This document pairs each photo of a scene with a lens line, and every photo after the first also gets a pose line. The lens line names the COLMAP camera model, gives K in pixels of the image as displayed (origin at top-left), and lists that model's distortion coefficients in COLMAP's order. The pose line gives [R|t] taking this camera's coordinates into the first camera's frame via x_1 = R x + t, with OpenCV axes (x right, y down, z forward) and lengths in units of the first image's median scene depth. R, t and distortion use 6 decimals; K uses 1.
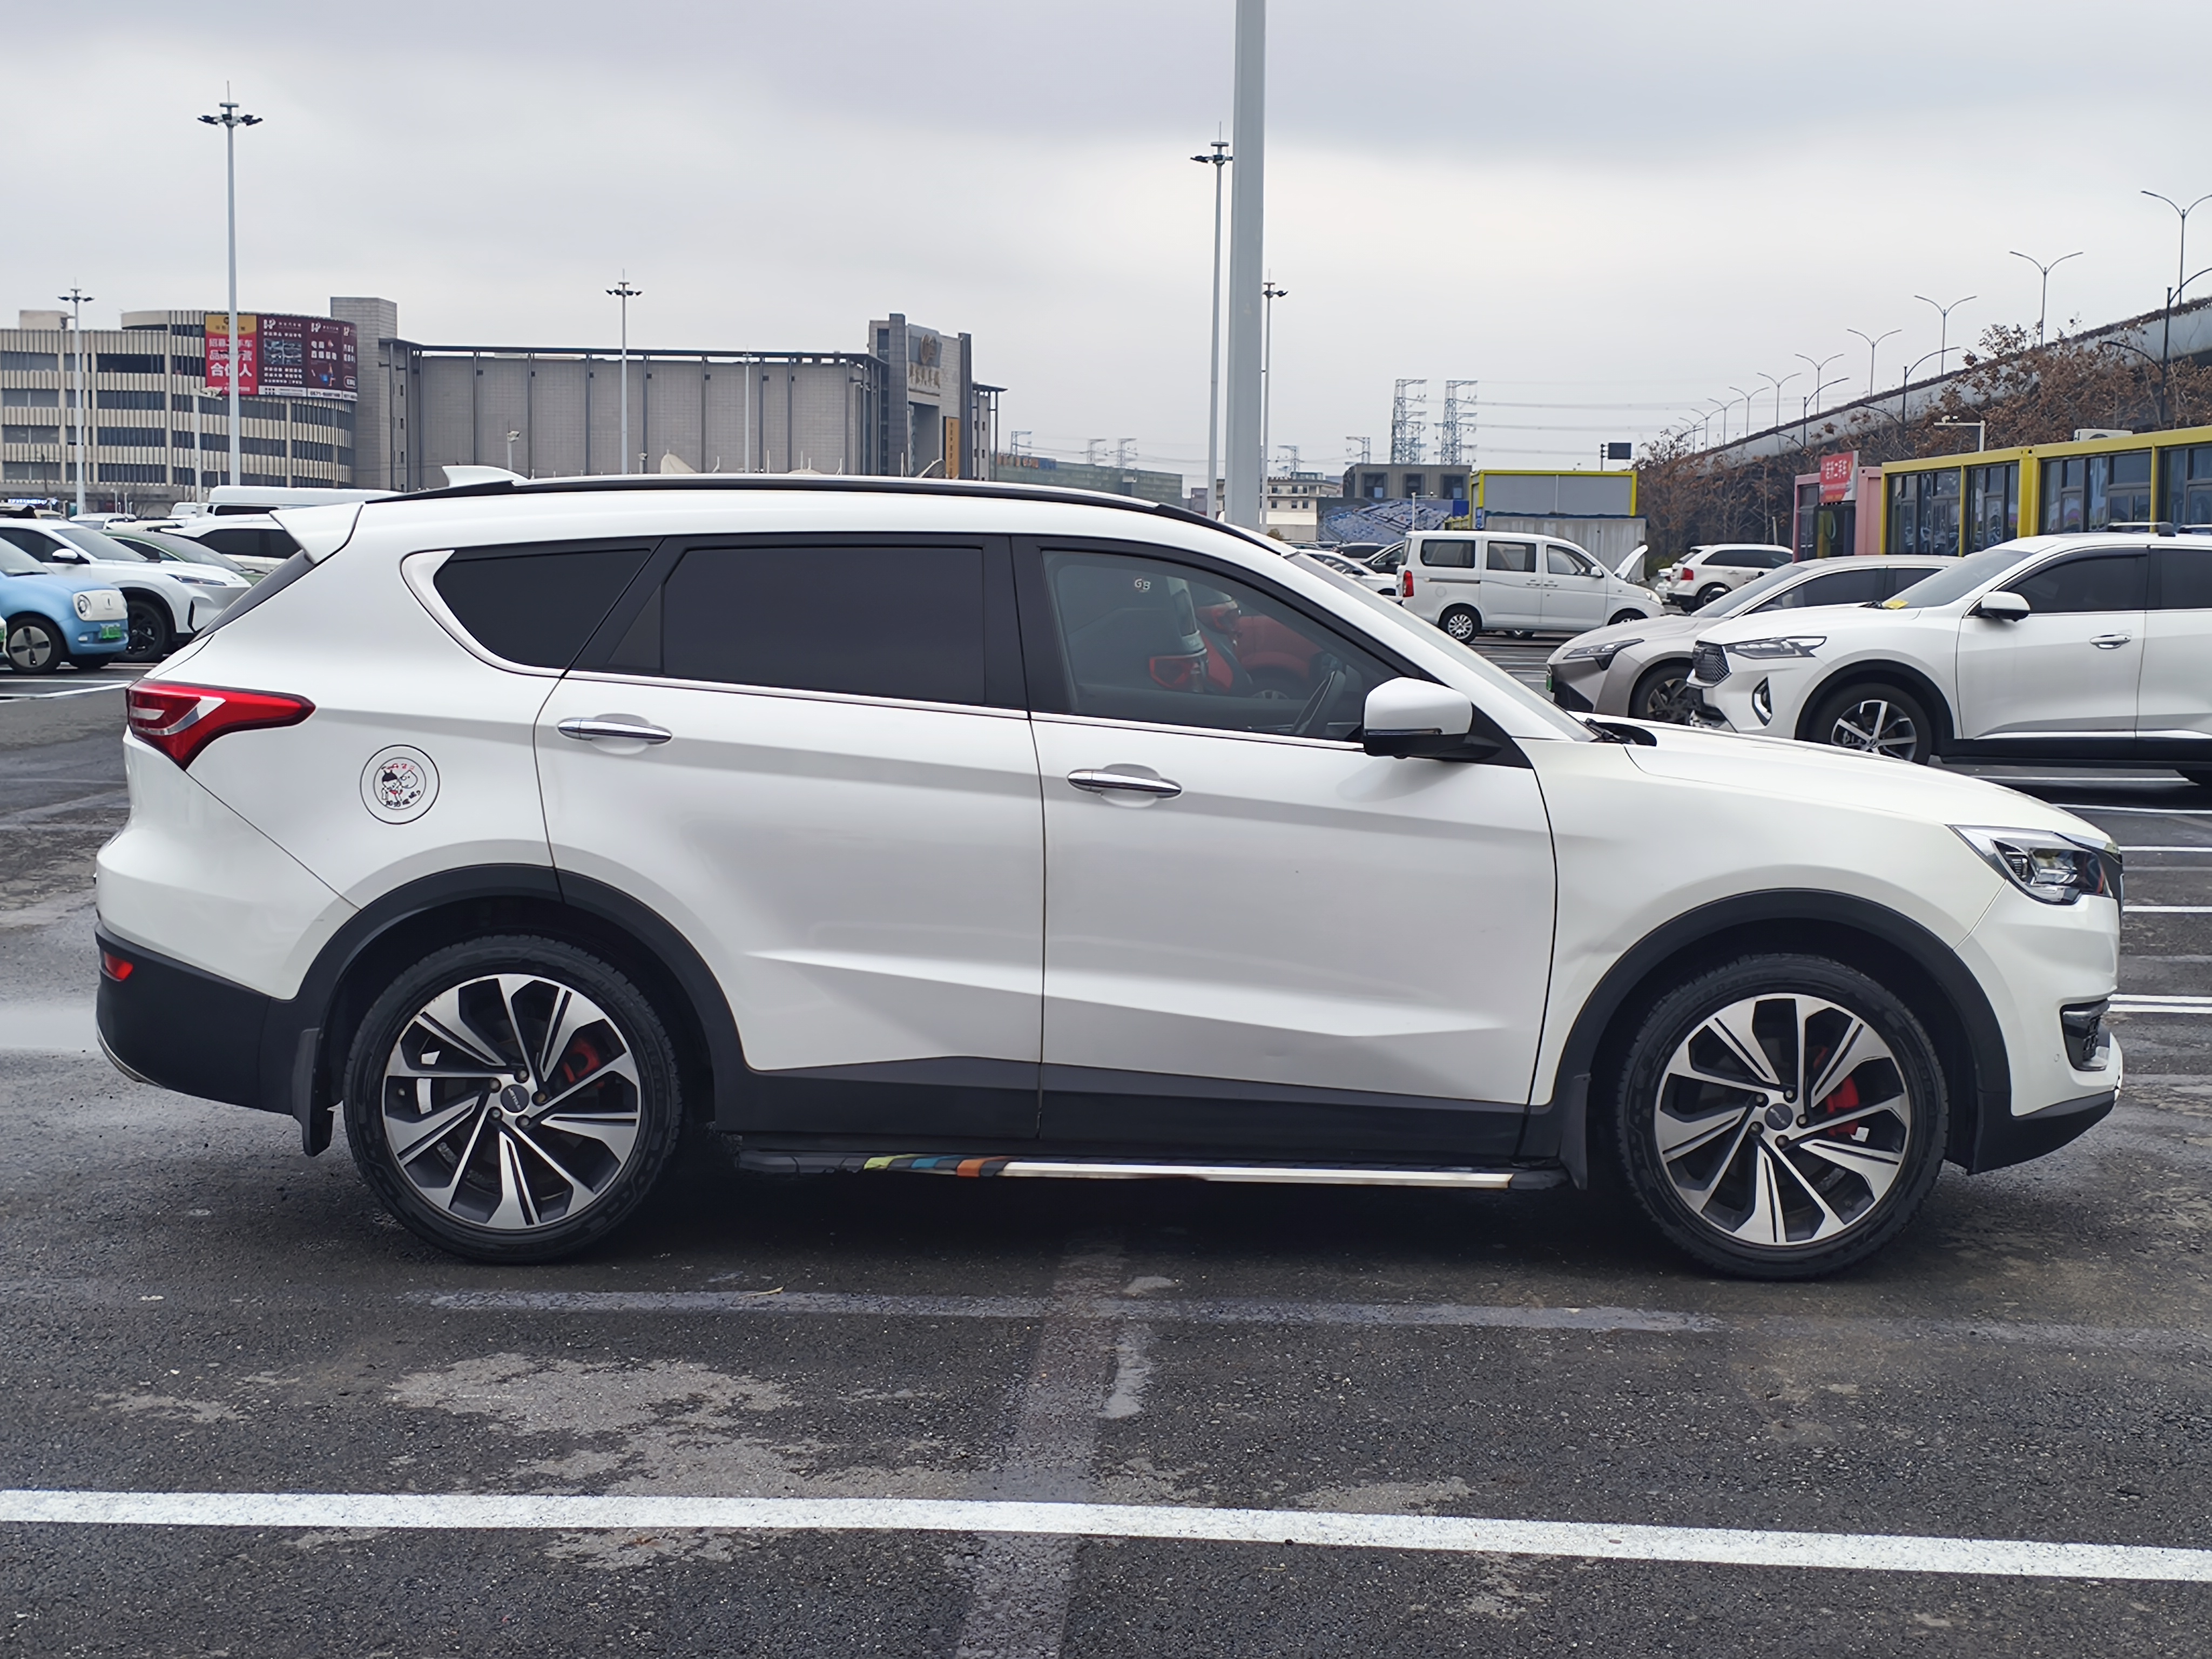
lens RADIAL K [[3082.8, 0, 1106.0], [0, 3082.8, 829.5], [0, 0, 1]] dist [0.150127, -0.536493]
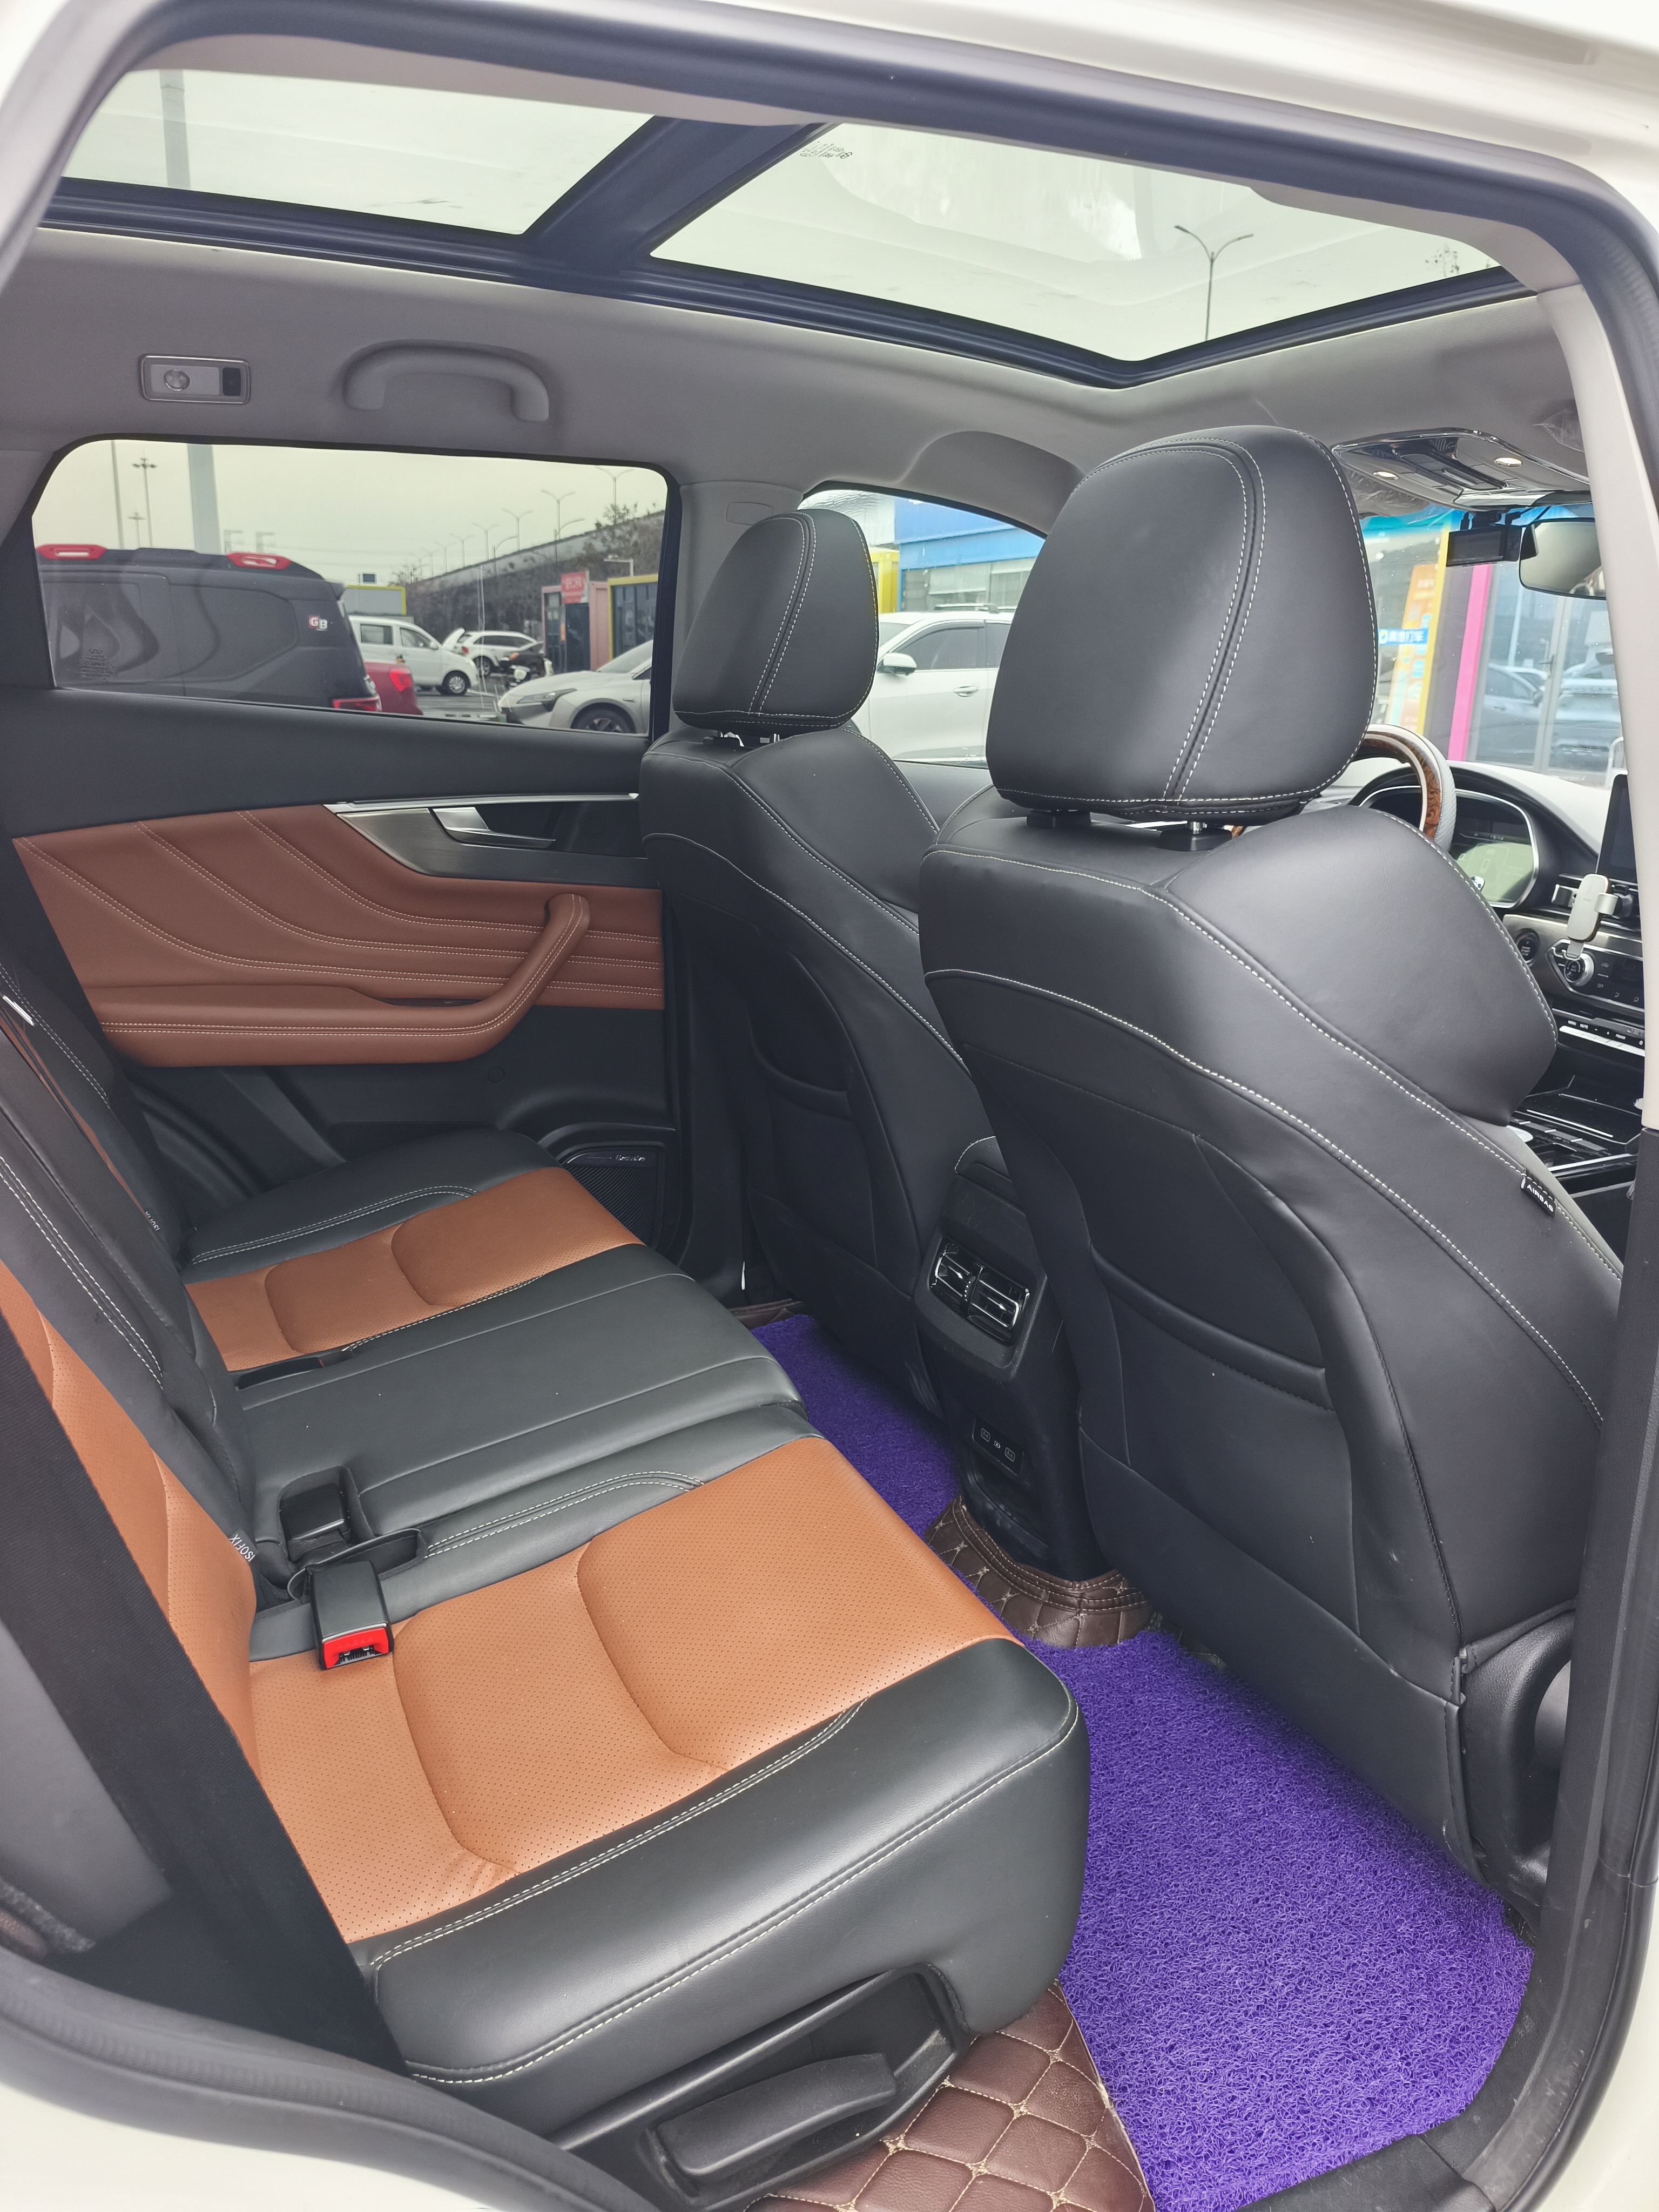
lens RADIAL K [[1592.8, 0, 829.5], [0, 1592.8, 1106.0], [0, 0, 1]] dist [0.005254, -0.003626]
pose [[0.896444, -0.109329, 0.429460, -0.021694], [0.025548, 0.980229, 0.196211, -0.006920], [-0.442420, -0.164921, 0.881513, 0.129859]]
